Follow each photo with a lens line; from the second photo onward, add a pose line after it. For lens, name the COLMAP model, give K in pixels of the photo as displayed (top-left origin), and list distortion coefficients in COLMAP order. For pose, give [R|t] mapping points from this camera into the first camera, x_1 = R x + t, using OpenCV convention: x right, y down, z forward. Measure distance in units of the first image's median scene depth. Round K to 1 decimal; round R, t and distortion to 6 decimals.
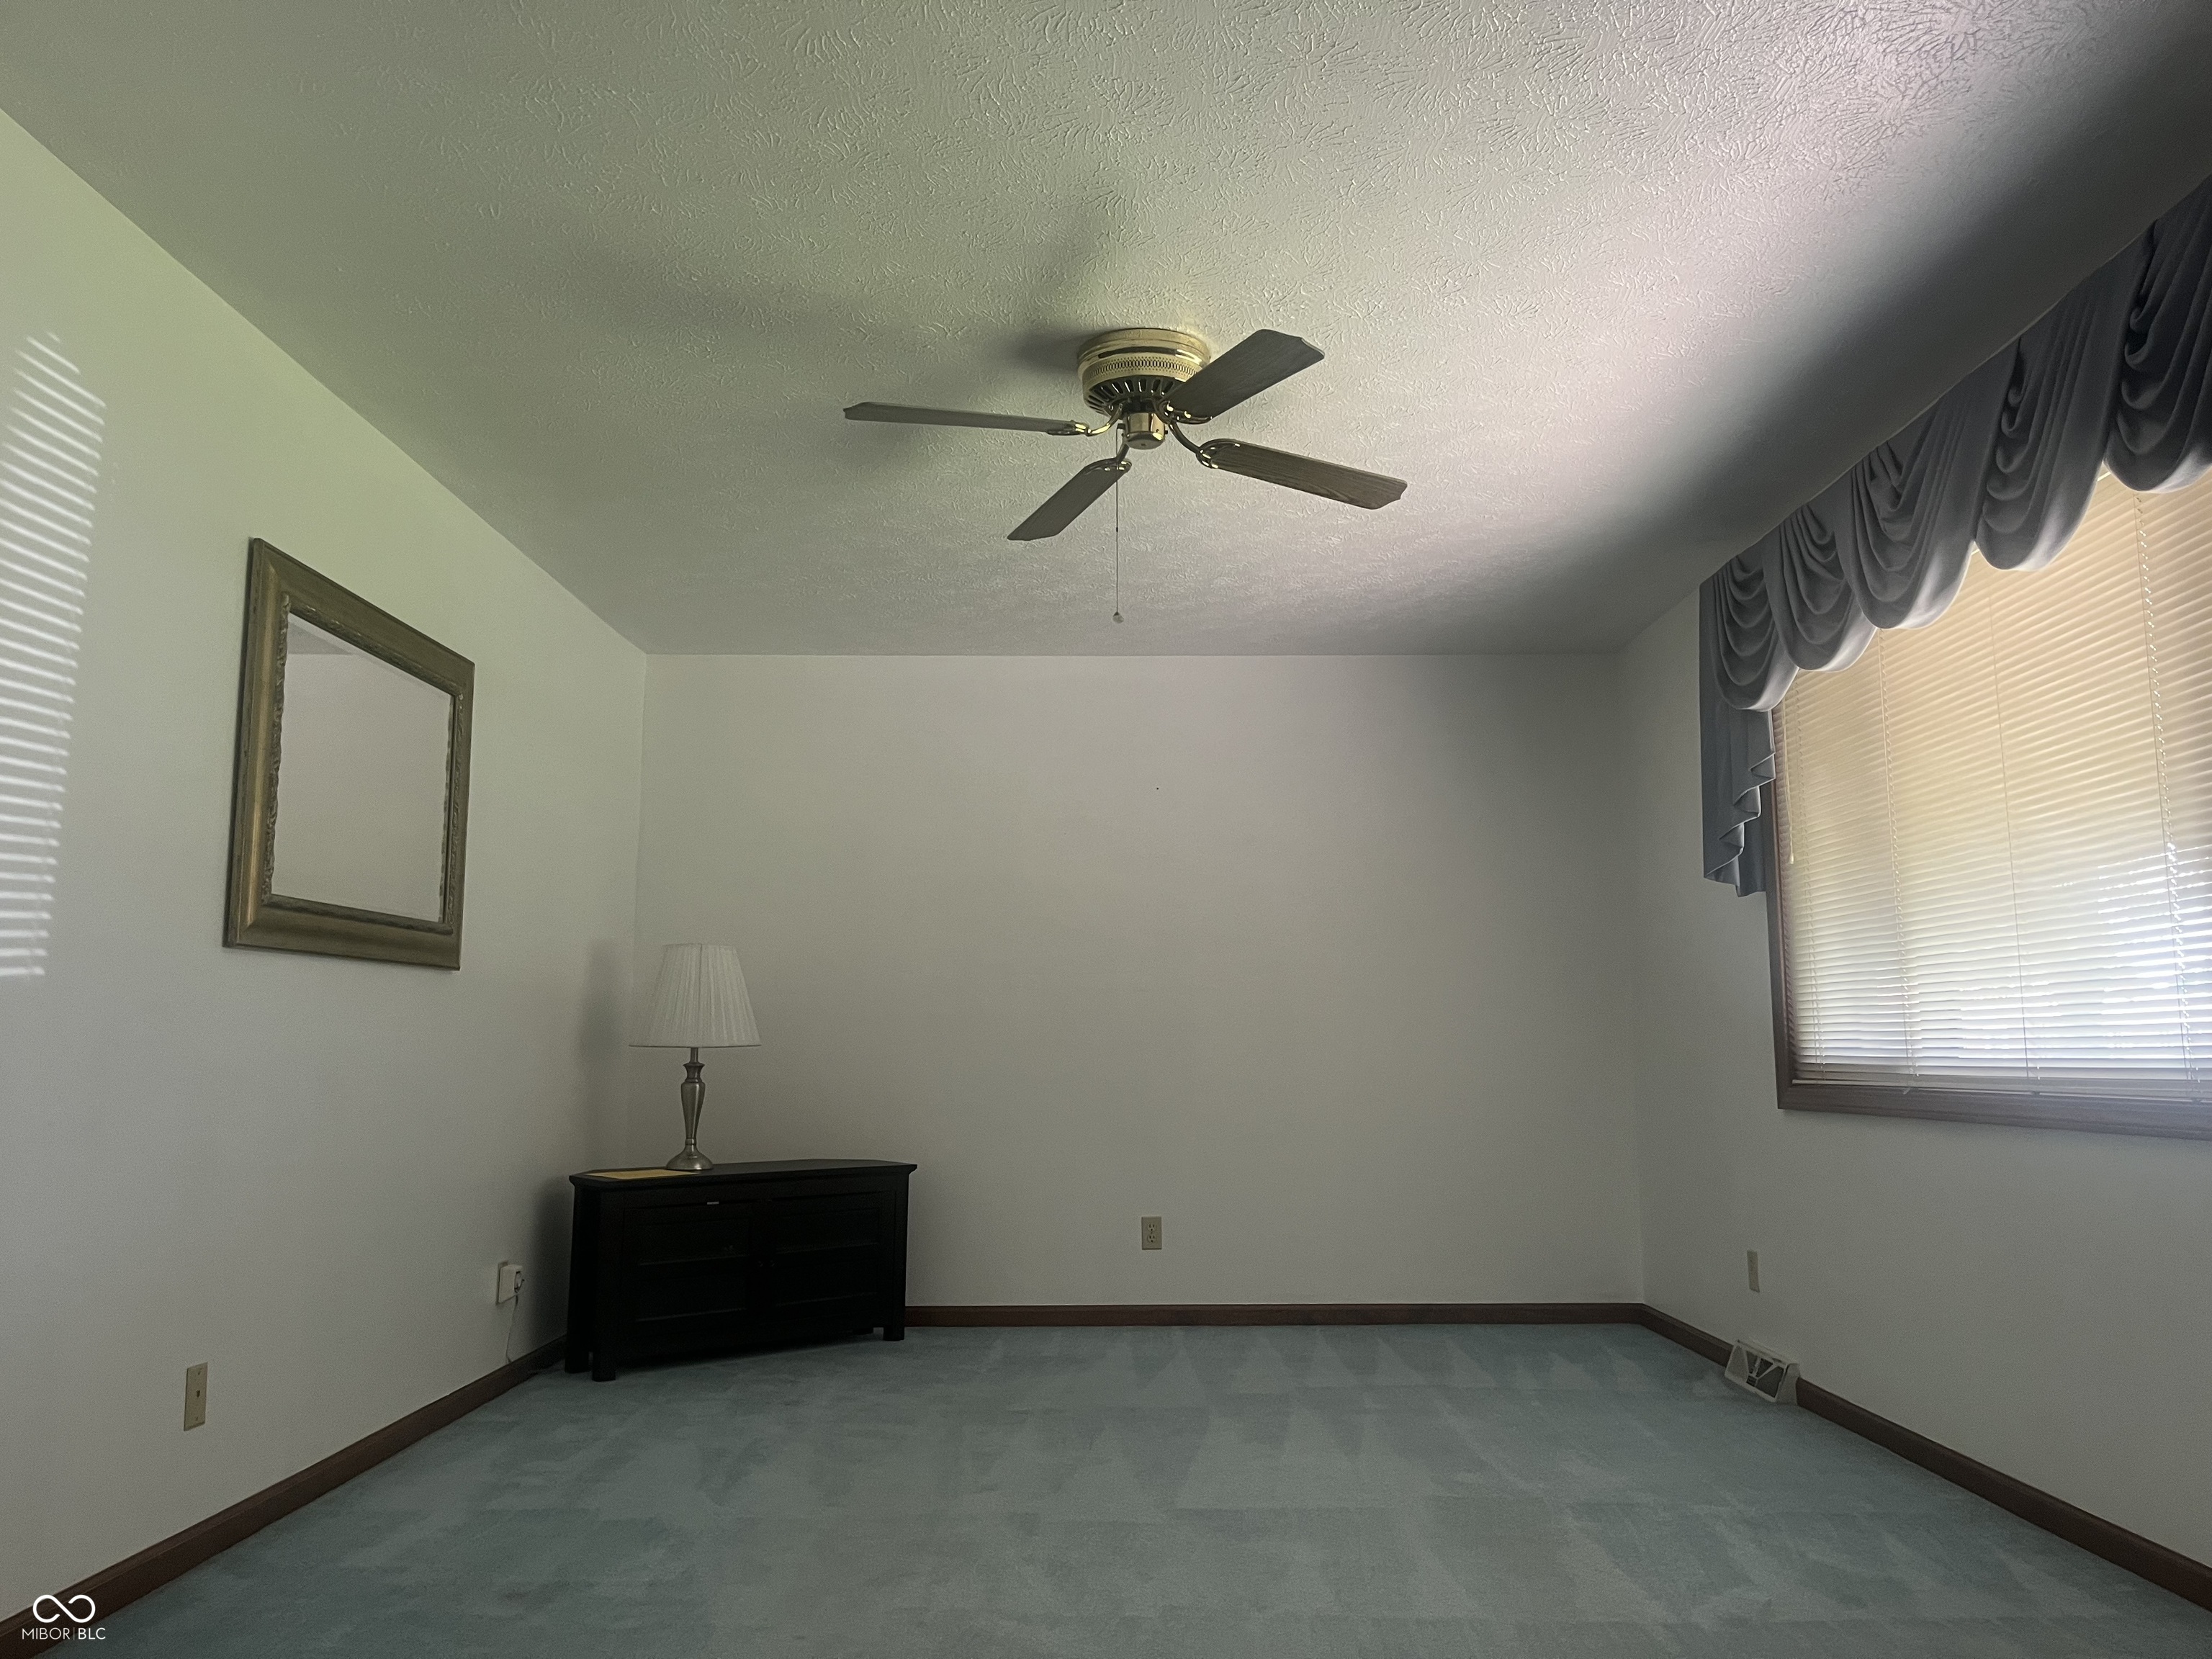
lens RADIAL K [[1673.5, 0, 1106.0], [0, 1673.5, 829.5], [0, 0, 1]] dist [0.068185, -0.130660]
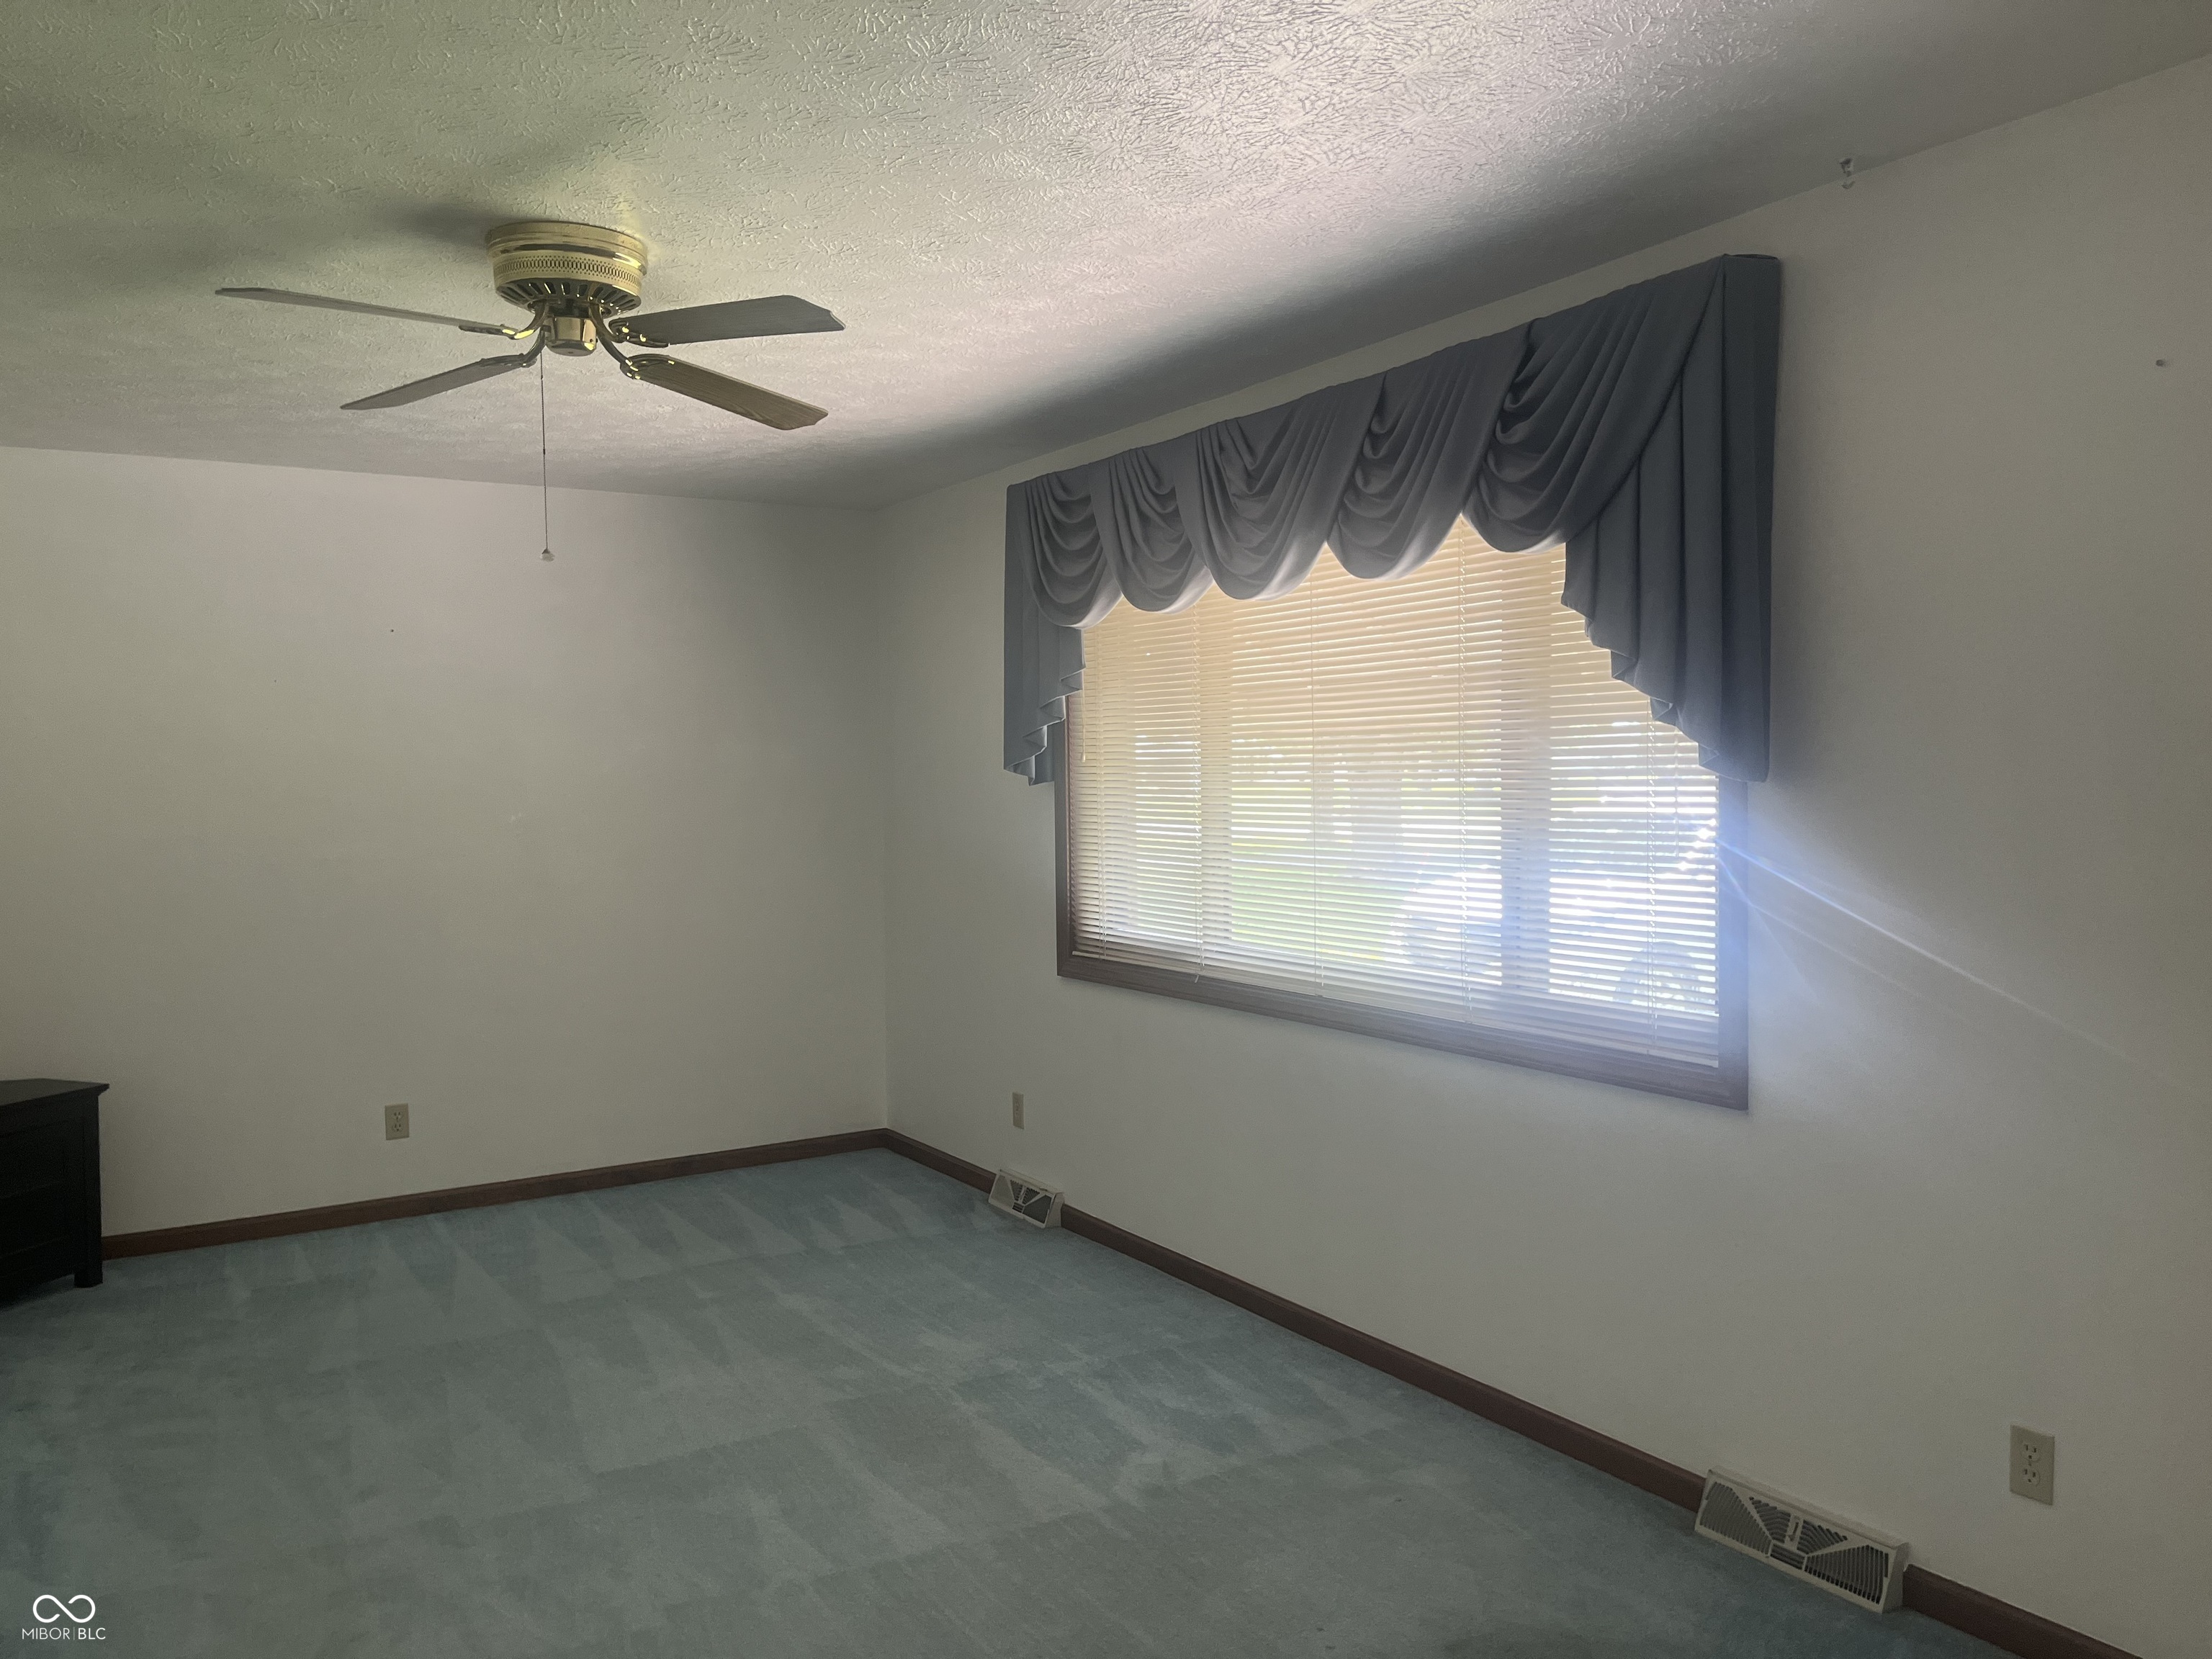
lens RADIAL K [[1687.5, 0, 1106.0], [0, 1687.5, 829.5], [0, 0, 1]] dist [-0.001552, -0.002956]
pose [[0.845821, -0.033364, 0.532422, -0.206987], [-0.058309, 0.986281, 0.154436, -0.130517], [-0.530270, -0.161671, 0.832272, 0.081437]]
